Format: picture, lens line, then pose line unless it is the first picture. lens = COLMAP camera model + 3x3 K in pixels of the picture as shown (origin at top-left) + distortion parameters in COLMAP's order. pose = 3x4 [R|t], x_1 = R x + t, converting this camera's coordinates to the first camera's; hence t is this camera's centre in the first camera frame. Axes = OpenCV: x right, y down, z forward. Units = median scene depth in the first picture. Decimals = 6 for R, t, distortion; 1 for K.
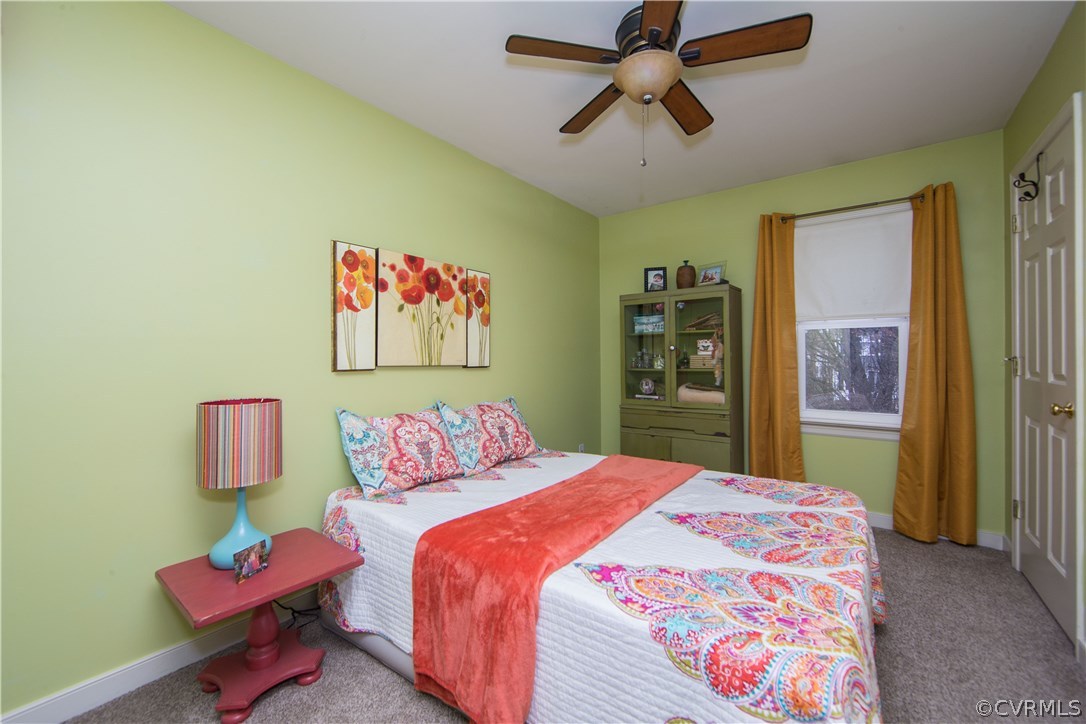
lens RADIAL K [[430.5, 0, 537.8], [0, 430.5, 359.7], [0, 0, 1]] dist [-0.007851, 0.000346]
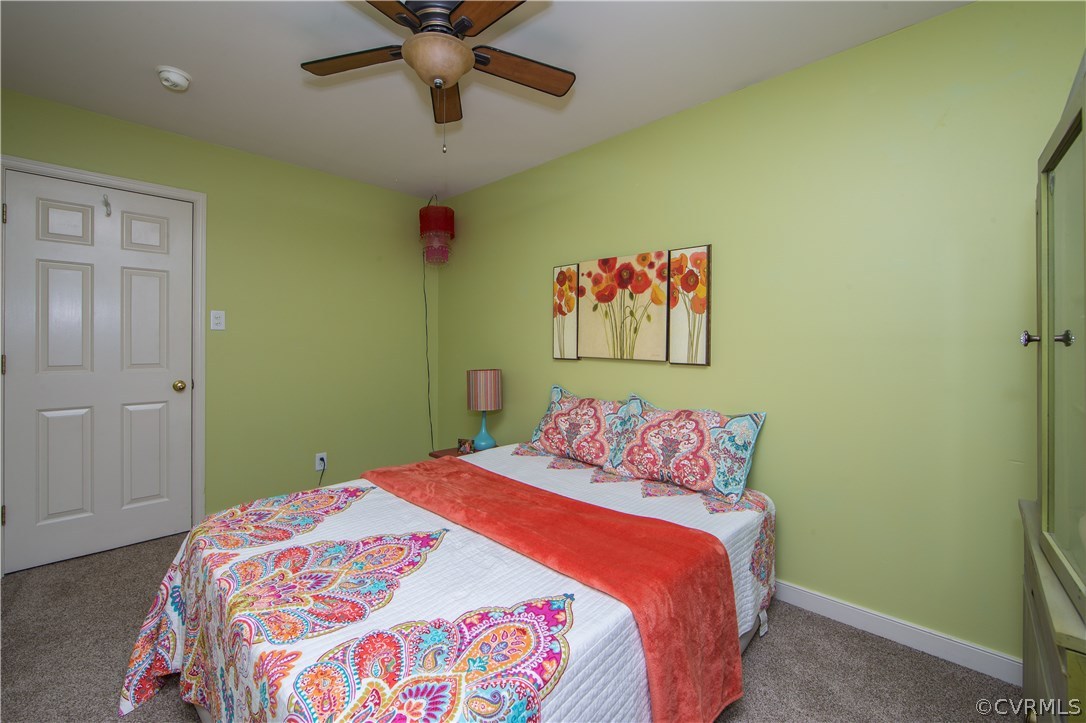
lens RADIAL K [[430.5, 0, 537.8], [0, 430.5, 359.2], [0, 0, 1]] dist [-0.007851, 0.000346]
pose [[-0.080026, 0.031726, -0.996288, 0.796182], [-0.022072, 0.999192, 0.033591, -0.016233], [0.996548, 0.024678, -0.079261, 0.882693]]
